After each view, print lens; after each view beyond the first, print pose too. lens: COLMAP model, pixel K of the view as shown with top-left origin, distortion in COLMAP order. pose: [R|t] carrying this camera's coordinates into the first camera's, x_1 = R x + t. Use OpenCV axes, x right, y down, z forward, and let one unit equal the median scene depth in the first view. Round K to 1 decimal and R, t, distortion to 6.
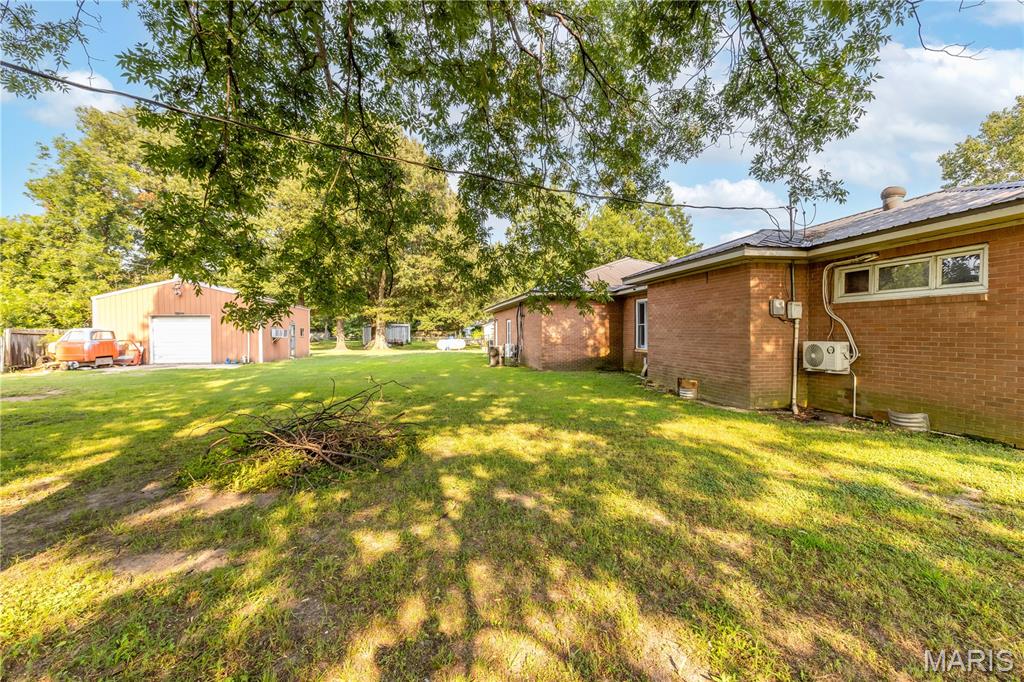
lens RADIAL K [[457.3, 0, 512.0], [0, 457.3, 341.0], [0, 0, 1]] dist [0.001894, 0.000274]
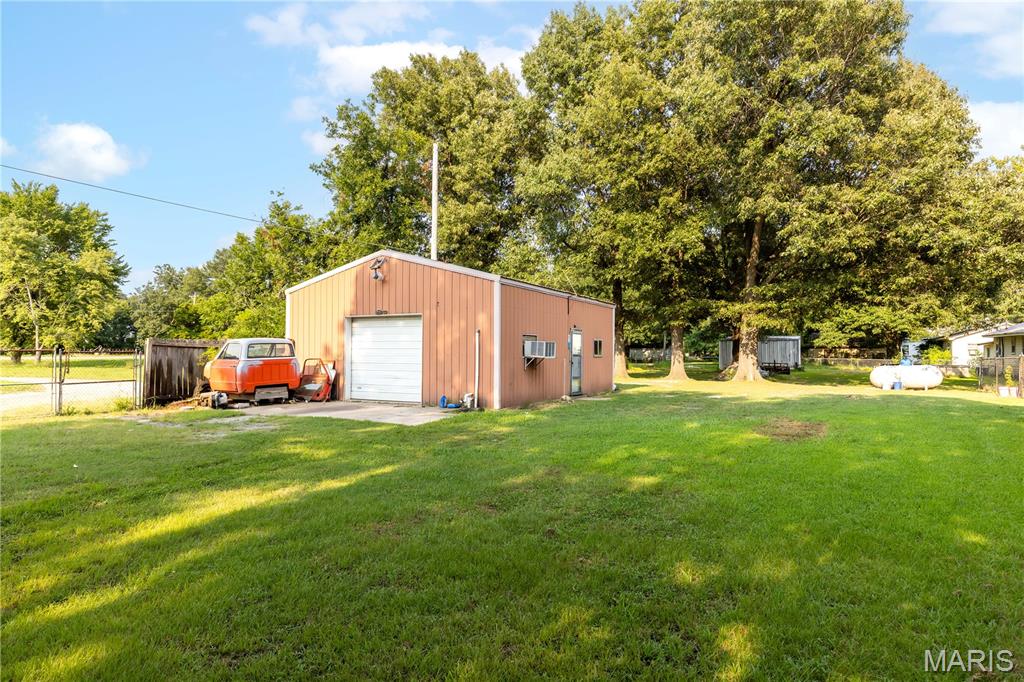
lens RADIAL K [[625.9, 0, 512.0], [0, 625.9, 341.0], [0, 0, 1]] dist [-0.001211, -0.000277]
pose [[0.800195, 0.000854, -0.599739, -0.084506], [-0.020172, 0.999471, -0.025492, -0.005469], [0.599400, 0.032496, 0.799790, 0.300912]]
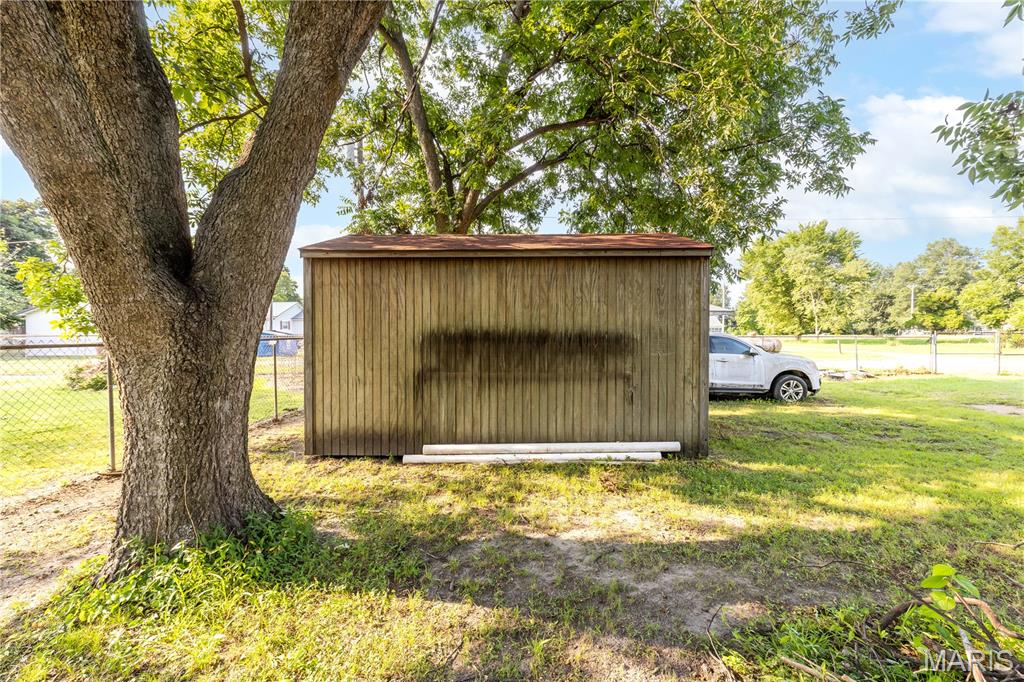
lens RADIAL K [[457.3, 0, 512.0], [0, 457.3, 341.0], [0, 0, 1]] dist [0.001894, 0.000274]
pose [[-0.225528, 0.028237, -0.973827, -0.028864], [-0.015067, 0.999359, 0.032467, -0.003334], [0.974120, 0.021995, -0.224958, 0.127775]]
